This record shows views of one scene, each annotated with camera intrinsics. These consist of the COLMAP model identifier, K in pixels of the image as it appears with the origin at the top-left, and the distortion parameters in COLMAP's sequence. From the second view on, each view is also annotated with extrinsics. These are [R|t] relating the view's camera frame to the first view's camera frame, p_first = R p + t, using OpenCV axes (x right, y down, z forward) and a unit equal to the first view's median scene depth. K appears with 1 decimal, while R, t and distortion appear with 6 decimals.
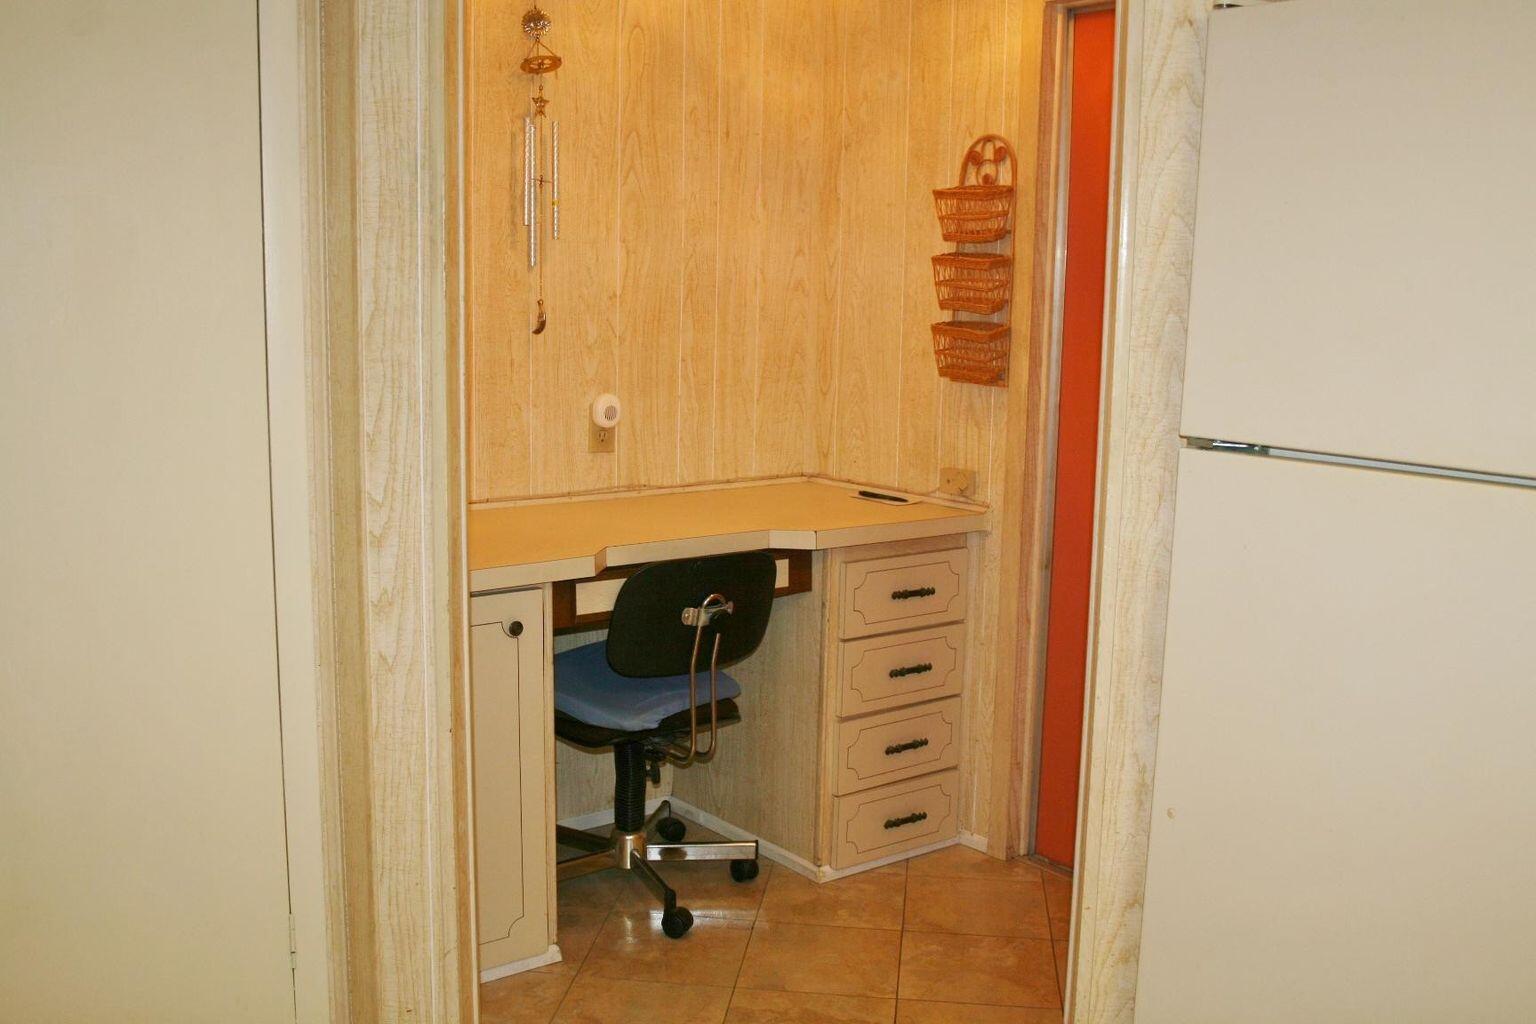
lens RADIAL K [[1490.8, 0, 766.2], [0, 1490.8, 506.9], [0, 0, 1]] dist [-0.078175, 0.000000]
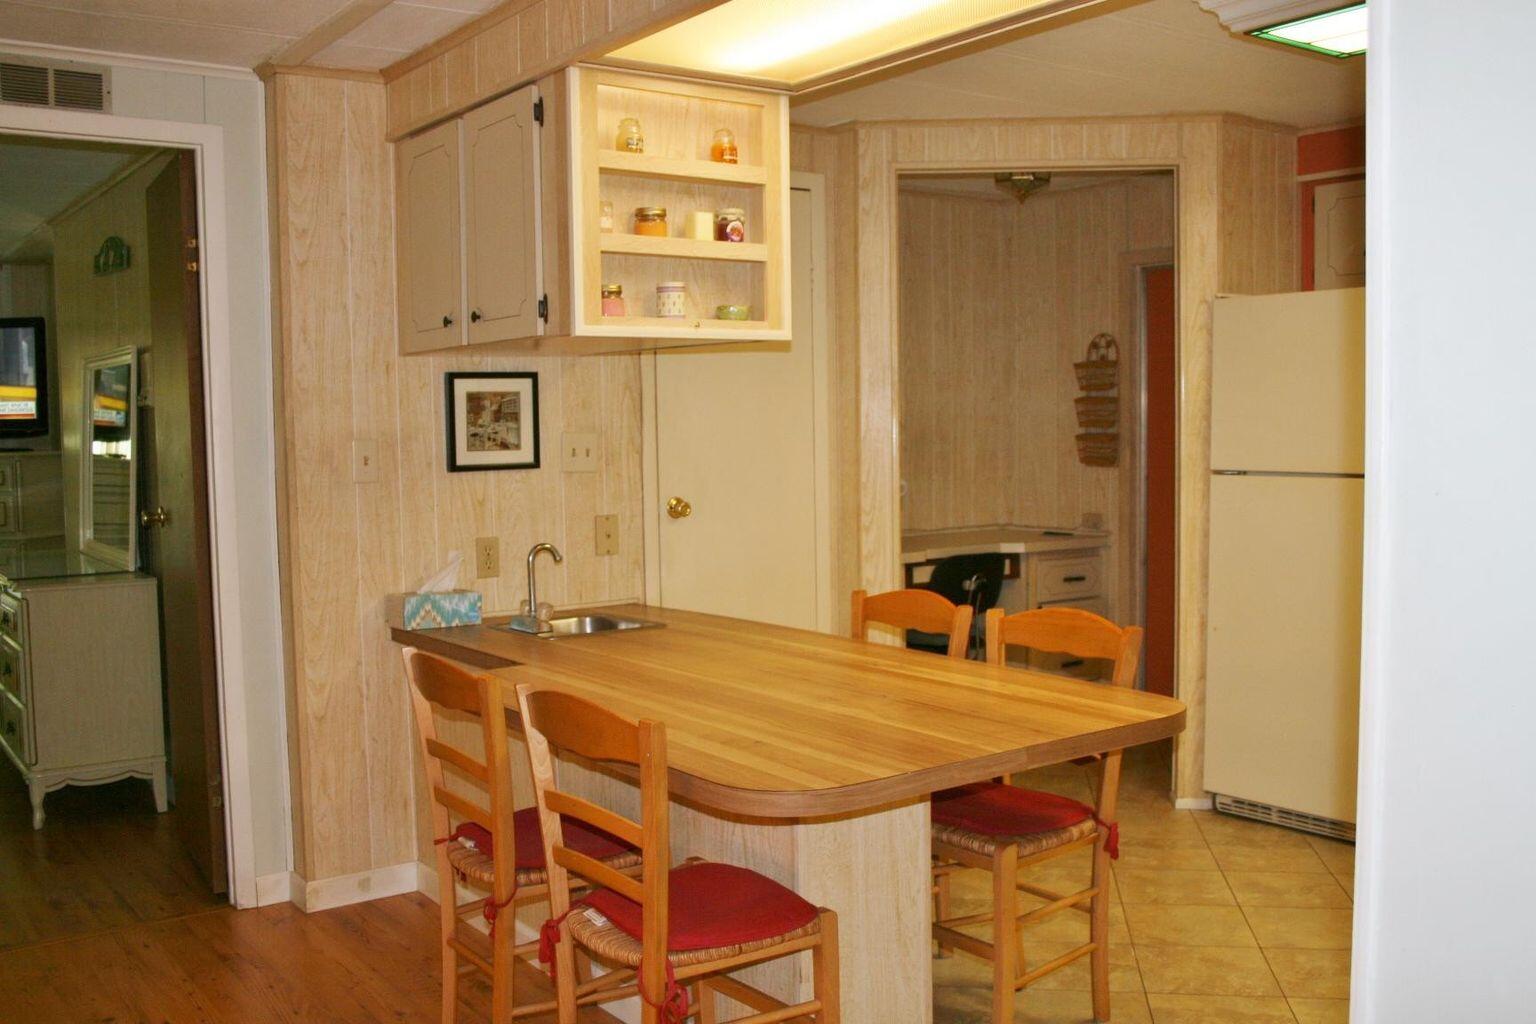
lens RADIAL K [[1443.5, 0, 771.7], [0, 1443.5, 513.8], [0, 0, 1]] dist [-0.093910, 0.000000]
pose [[0.999005, -0.030766, -0.032273, -0.216727], [0.027826, 0.995740, -0.087909, 0.124332], [0.034840, 0.086924, 0.995606, -0.803636]]
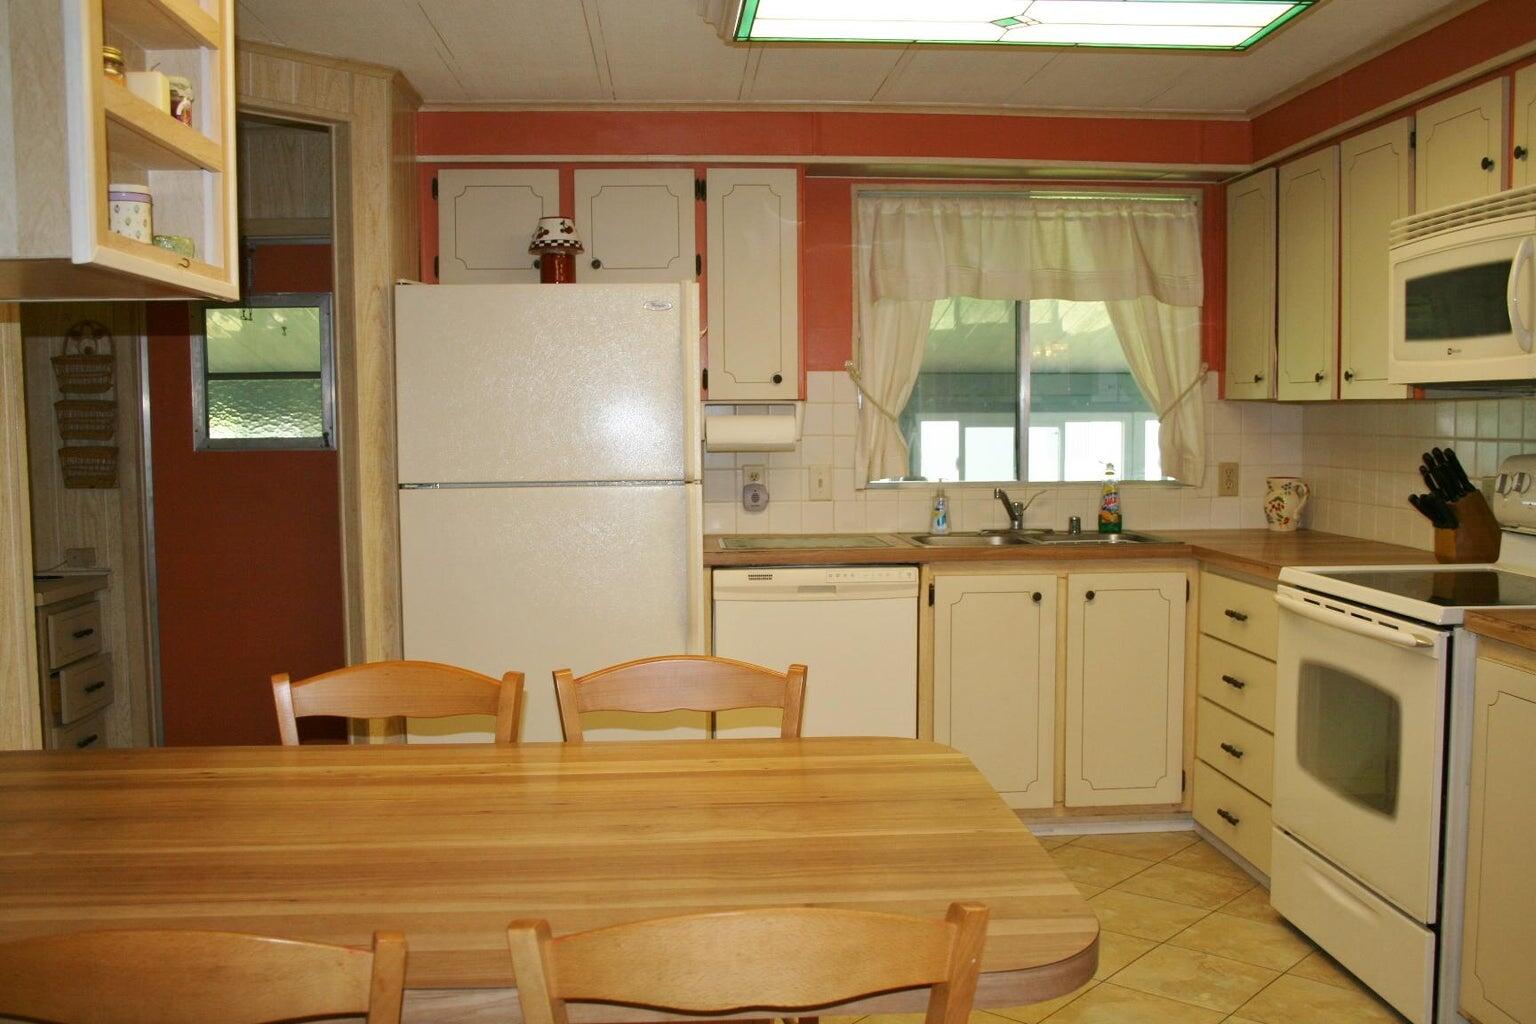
lens RADIAL K [[1443.5, 0, 771.5], [0, 1443.5, 520.3], [0, 0, 1]] dist [-0.093910, 0.000000]
pose [[0.560412, -0.086451, 0.823690, -0.647708], [0.147200, 0.989100, 0.003662, 0.042895], [-0.815028, 0.119195, 0.567029, -0.337451]]
